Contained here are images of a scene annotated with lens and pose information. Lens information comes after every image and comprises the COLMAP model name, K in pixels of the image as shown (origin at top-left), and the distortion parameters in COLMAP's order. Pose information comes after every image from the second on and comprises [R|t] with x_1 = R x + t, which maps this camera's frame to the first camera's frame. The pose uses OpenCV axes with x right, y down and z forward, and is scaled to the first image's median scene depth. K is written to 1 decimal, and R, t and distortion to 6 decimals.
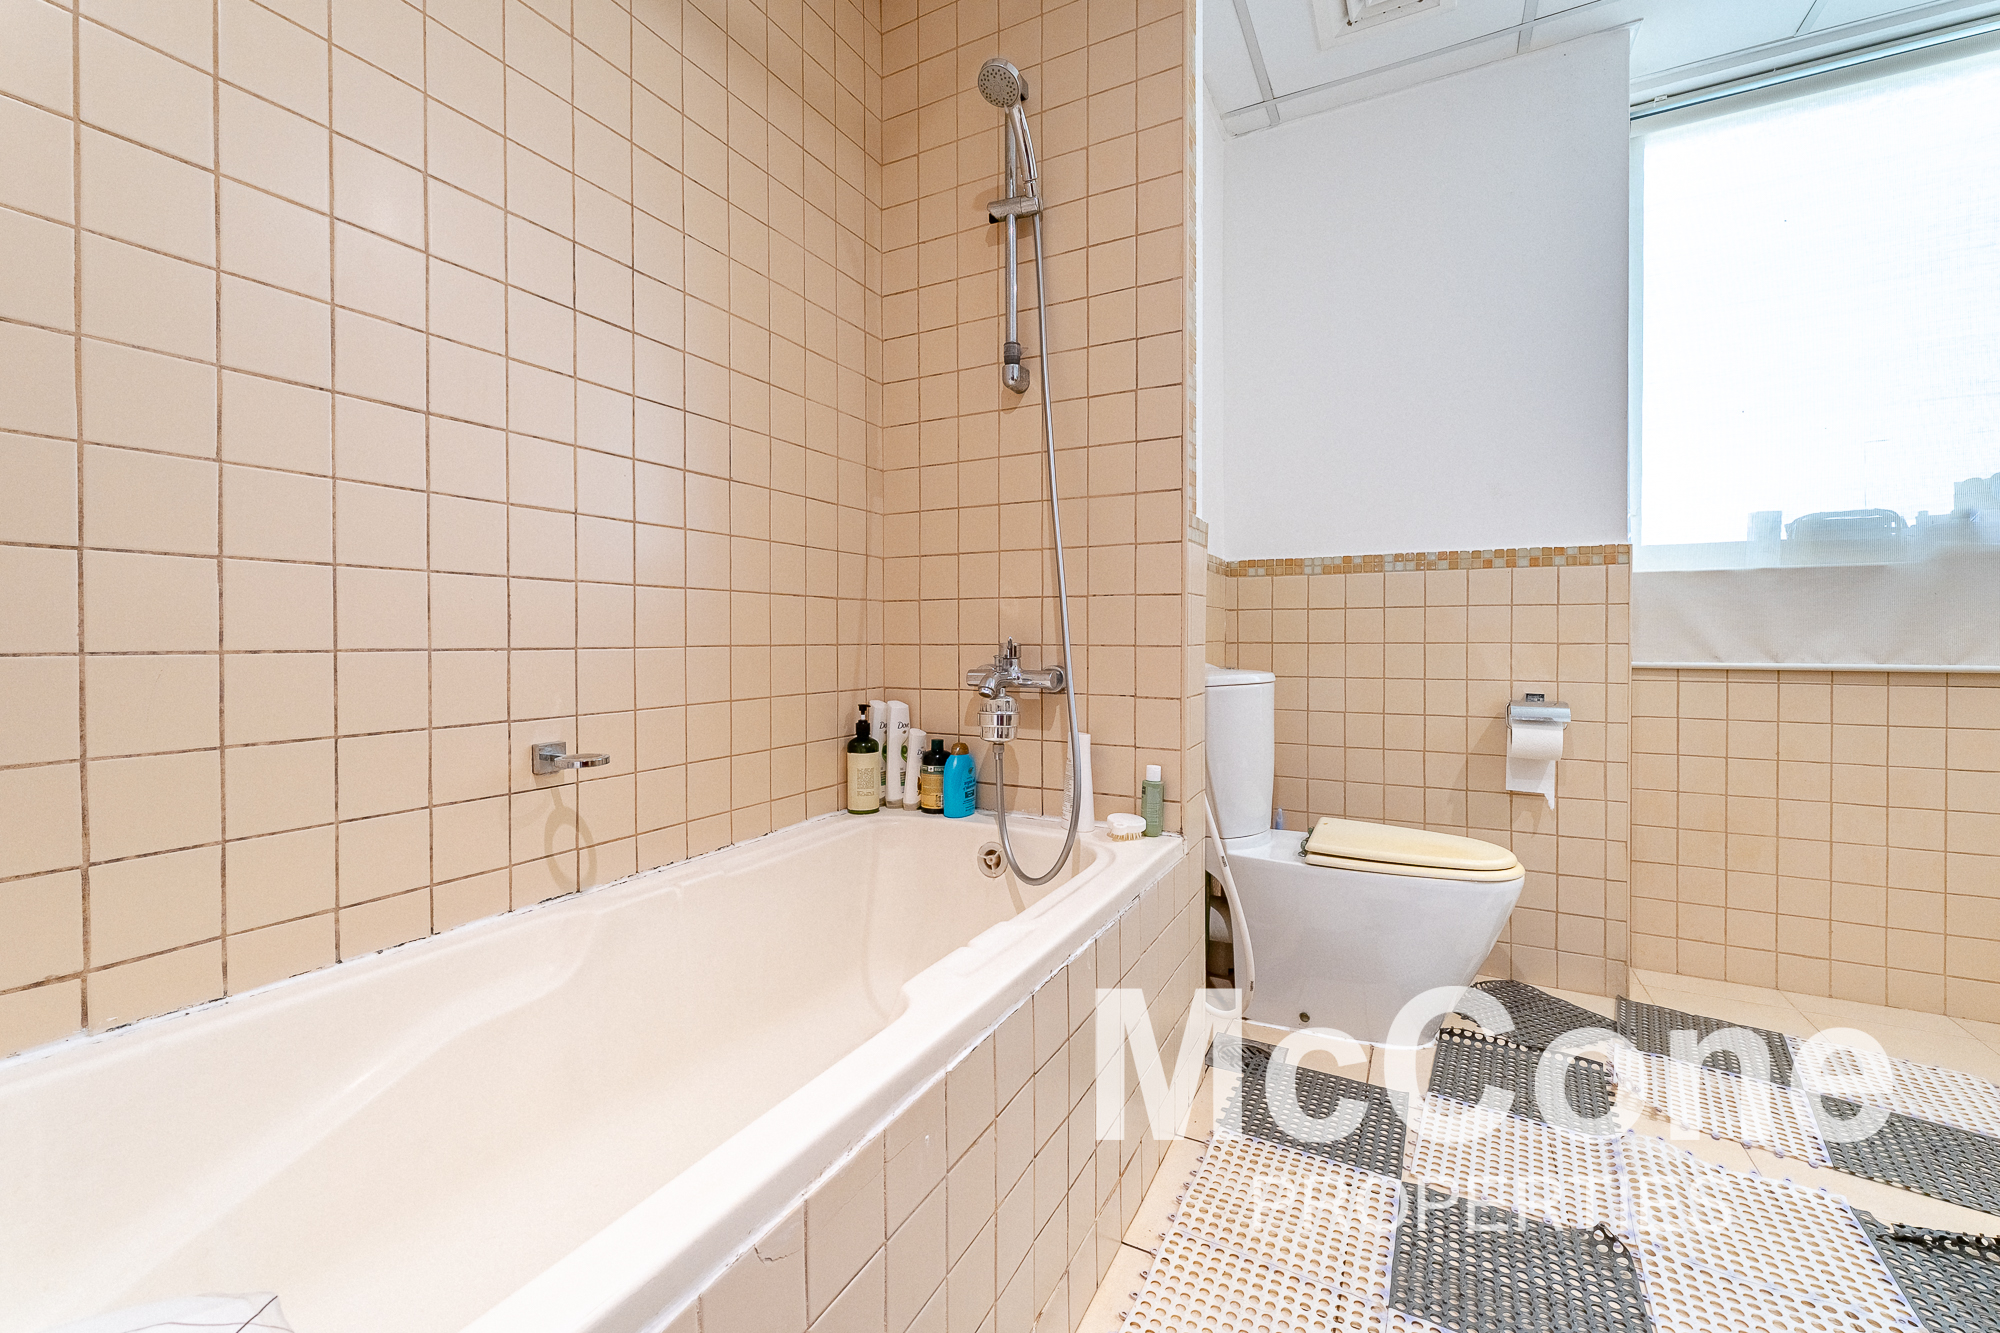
lens RADIAL K [[804.8, 0, 1014.5], [0, 804.8, 619.1], [0, 0, 1]] dist [-0.001905, -0.000887]
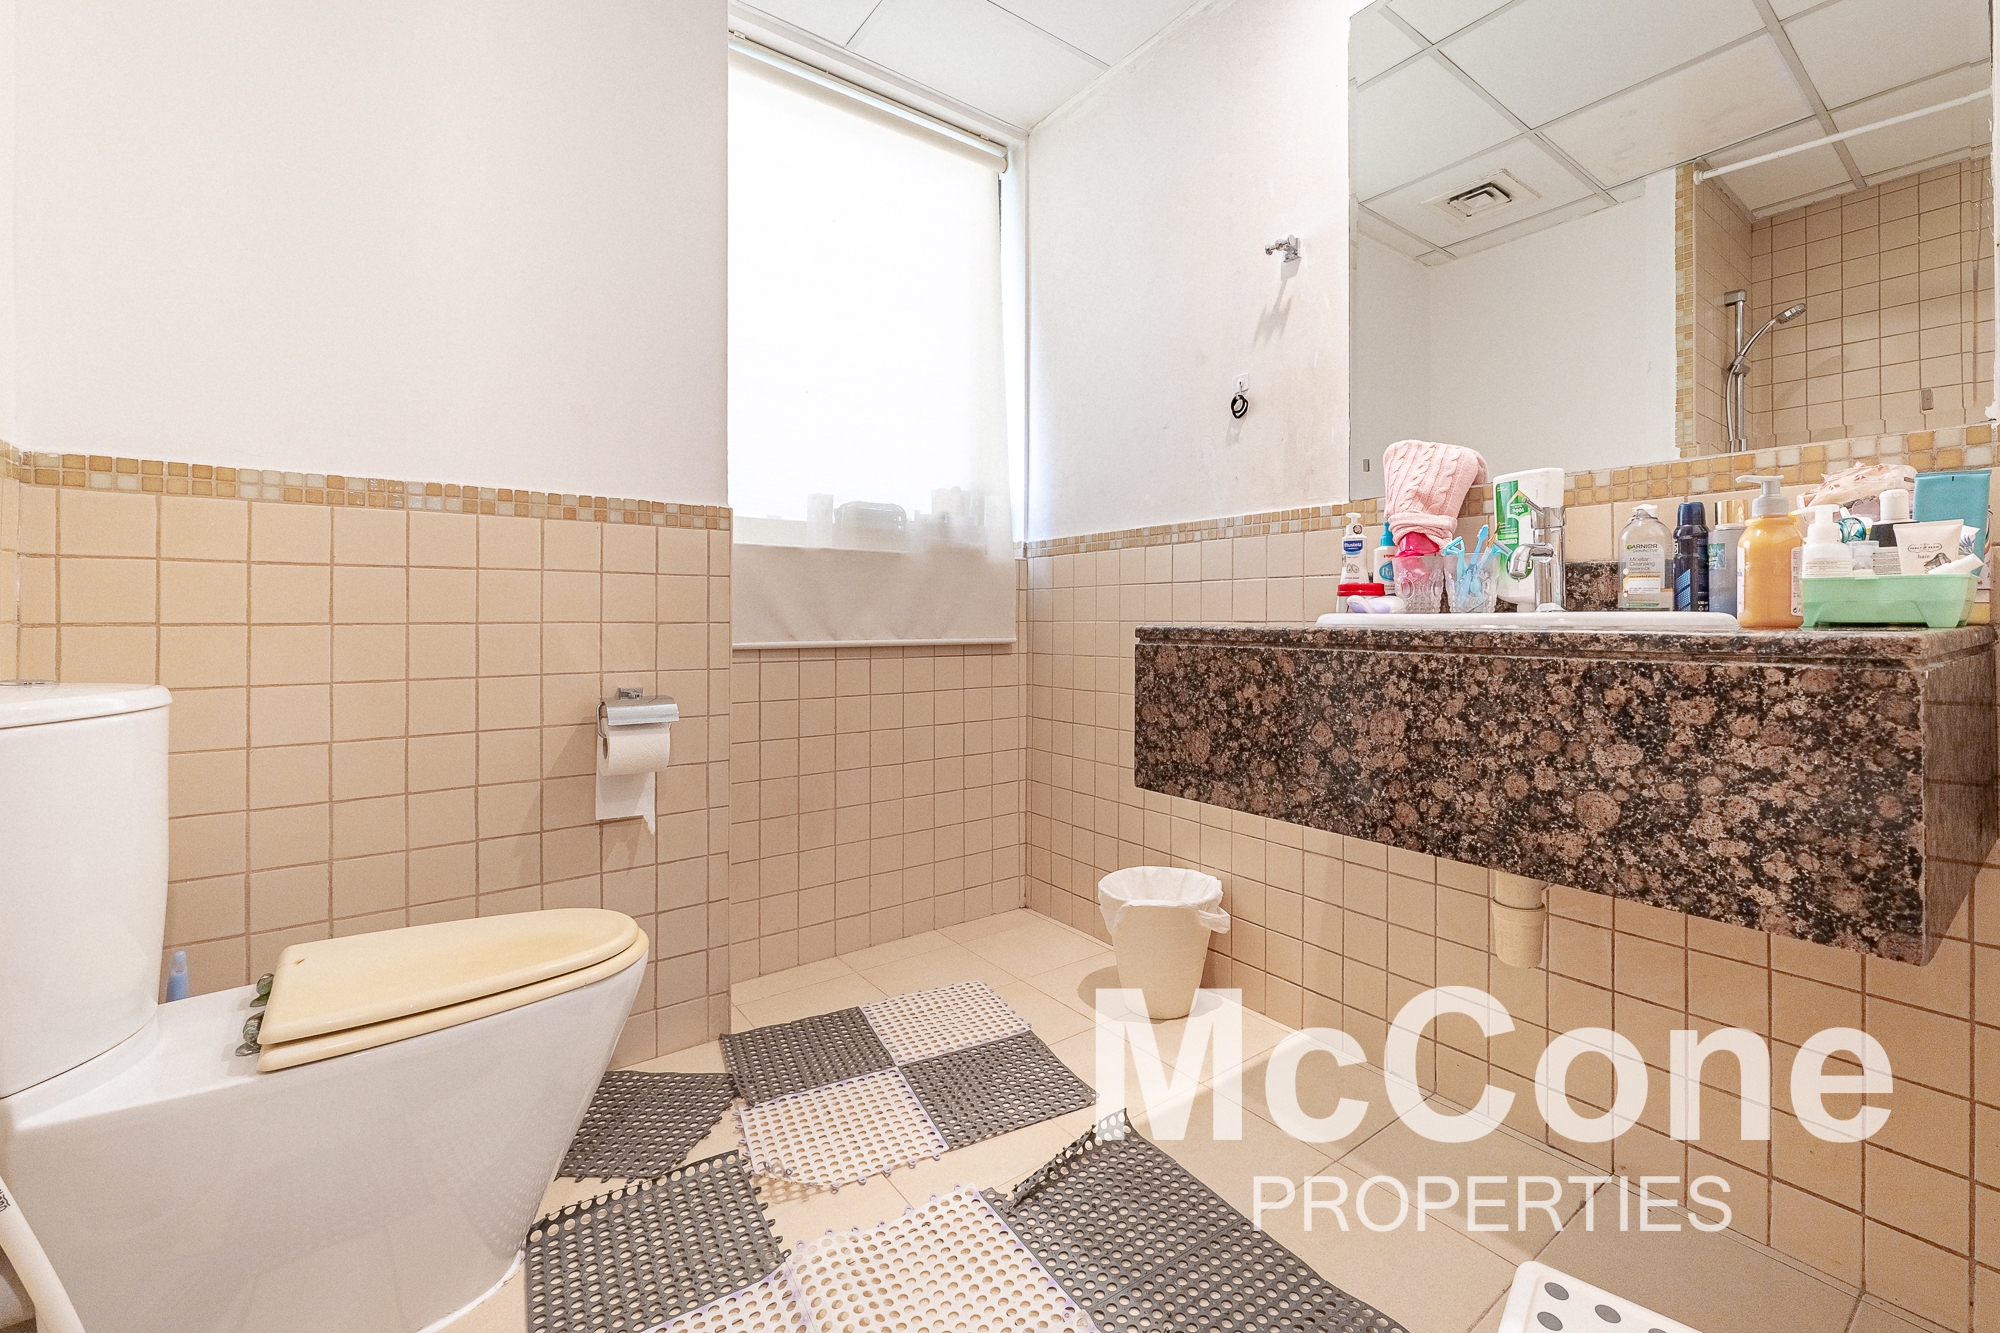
lens RADIAL K [[804.8, 0, 1014.5], [0, 804.8, 619.1], [0, 0, 1]] dist [-0.001905, -0.000887]
pose [[0.414196, 0.000005, 0.910188, 0.098468], [-0.018812, 0.999786, 0.008555, 0.013646], [-0.909993, -0.020666, 0.414108, 0.352238]]
